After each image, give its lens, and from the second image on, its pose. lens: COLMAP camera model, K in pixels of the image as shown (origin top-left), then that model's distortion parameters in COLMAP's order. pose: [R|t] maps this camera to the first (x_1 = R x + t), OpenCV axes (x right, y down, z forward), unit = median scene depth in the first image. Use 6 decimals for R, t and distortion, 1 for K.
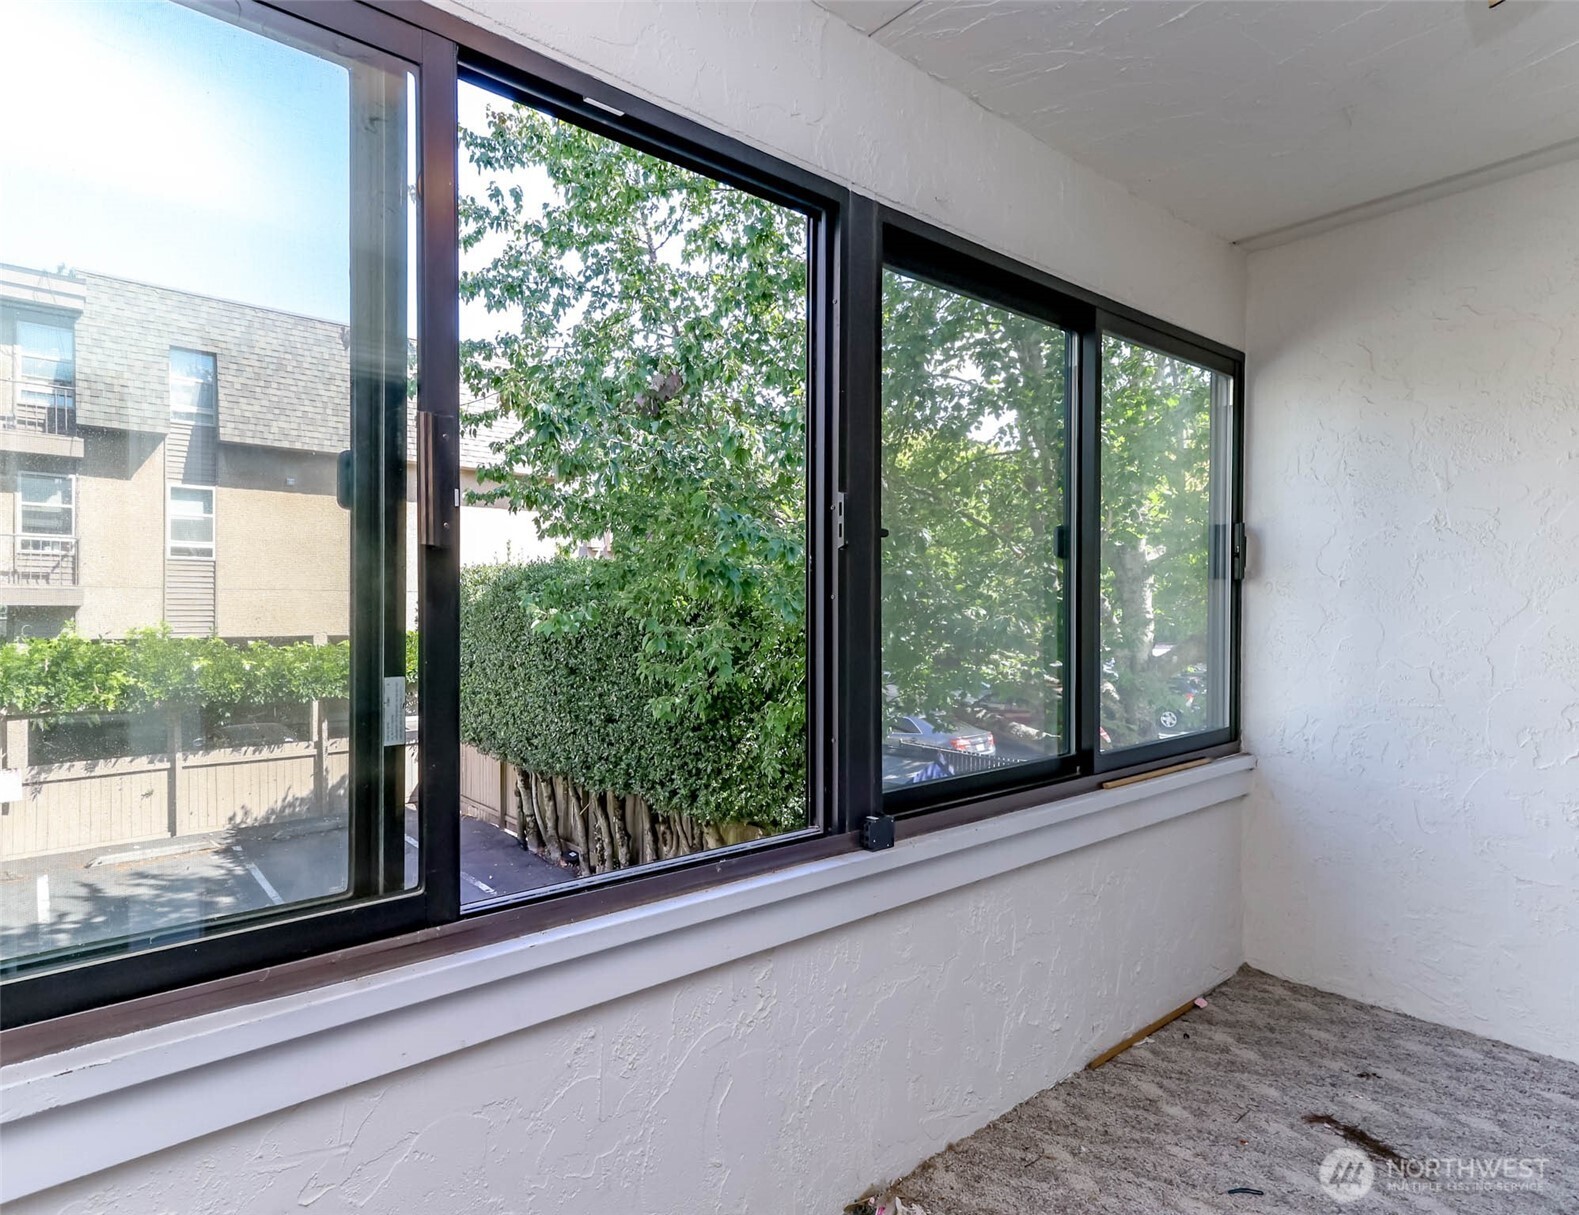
lens RADIAL K [[838.5, 0, 646.7], [0, 838.5, 606.2], [0, 0, 1]] dist [0.024444, 0.000253]
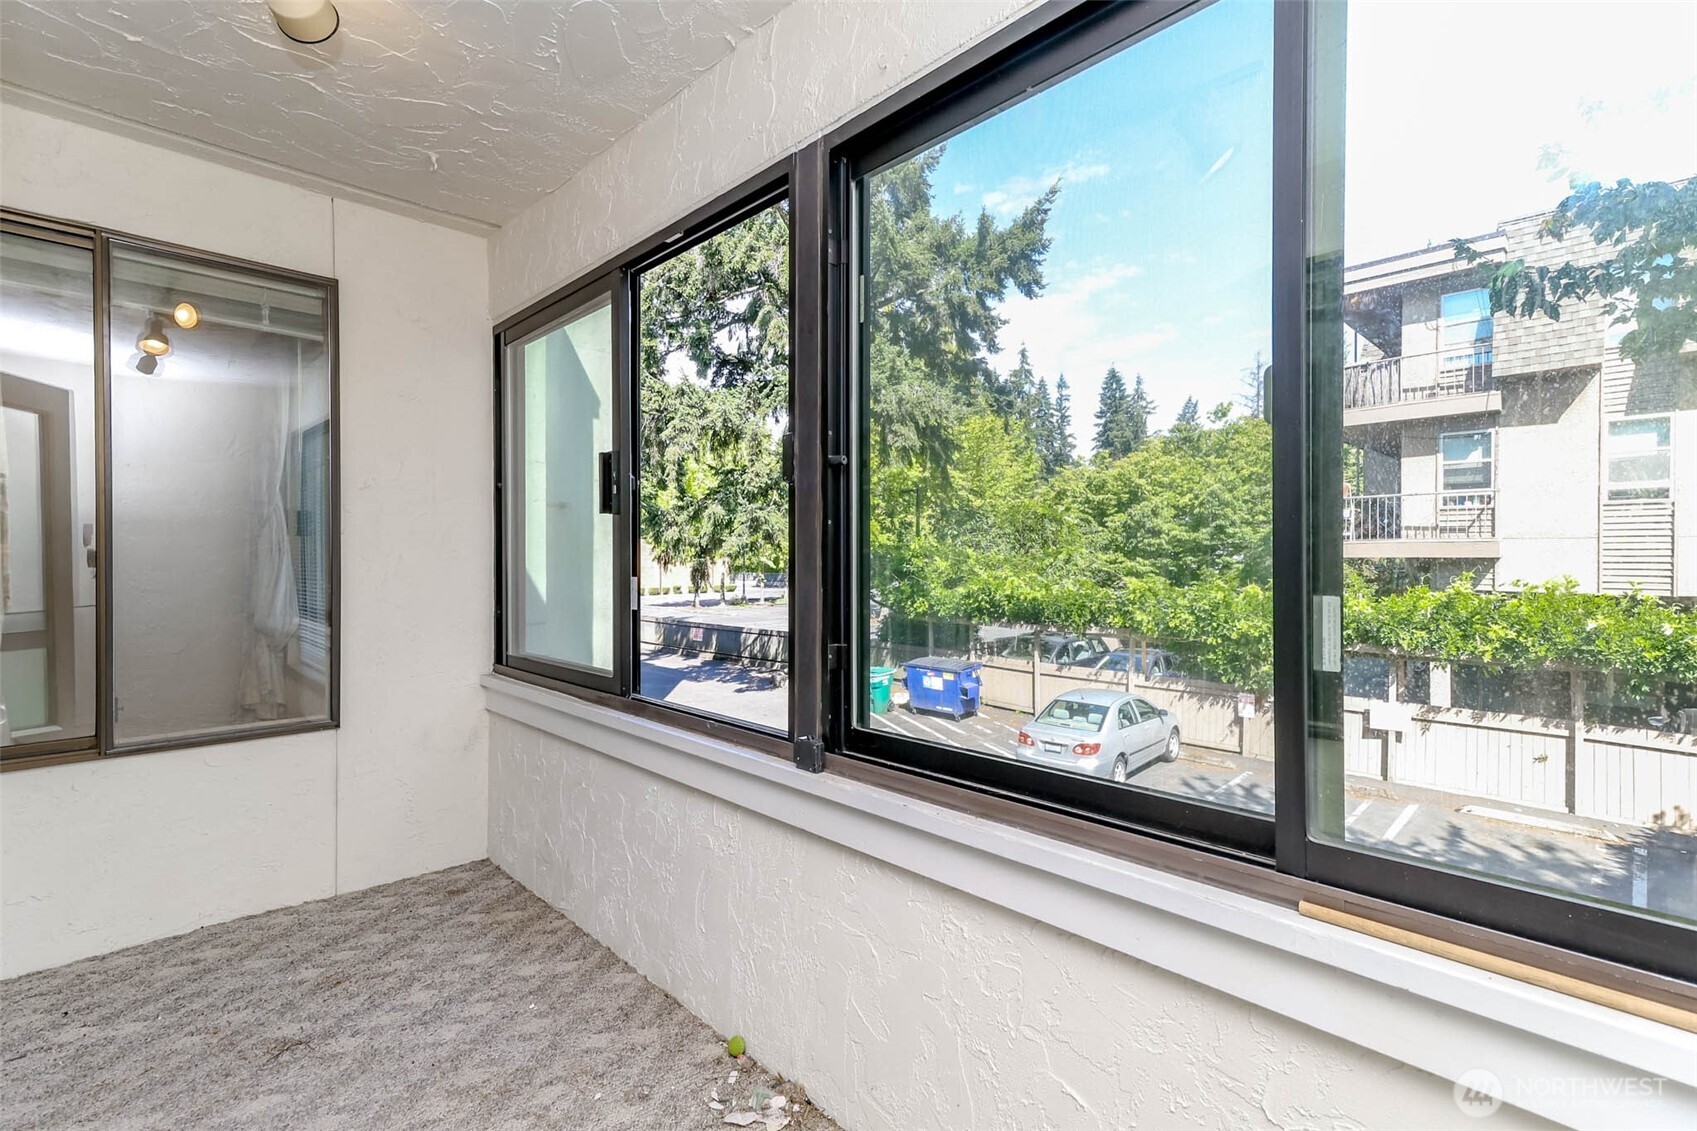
lens RADIAL K [[777.2, 0, 850.6], [0, 777.2, 561.3], [0, 0, 1]] dist [0.018363, 0.000668]
pose [[0.142452, 0.001491, -0.989801, 0.156791], [-0.001183, 0.999998, 0.001336, 0.003831], [0.989801, 0.000980, 0.142454, 0.117228]]
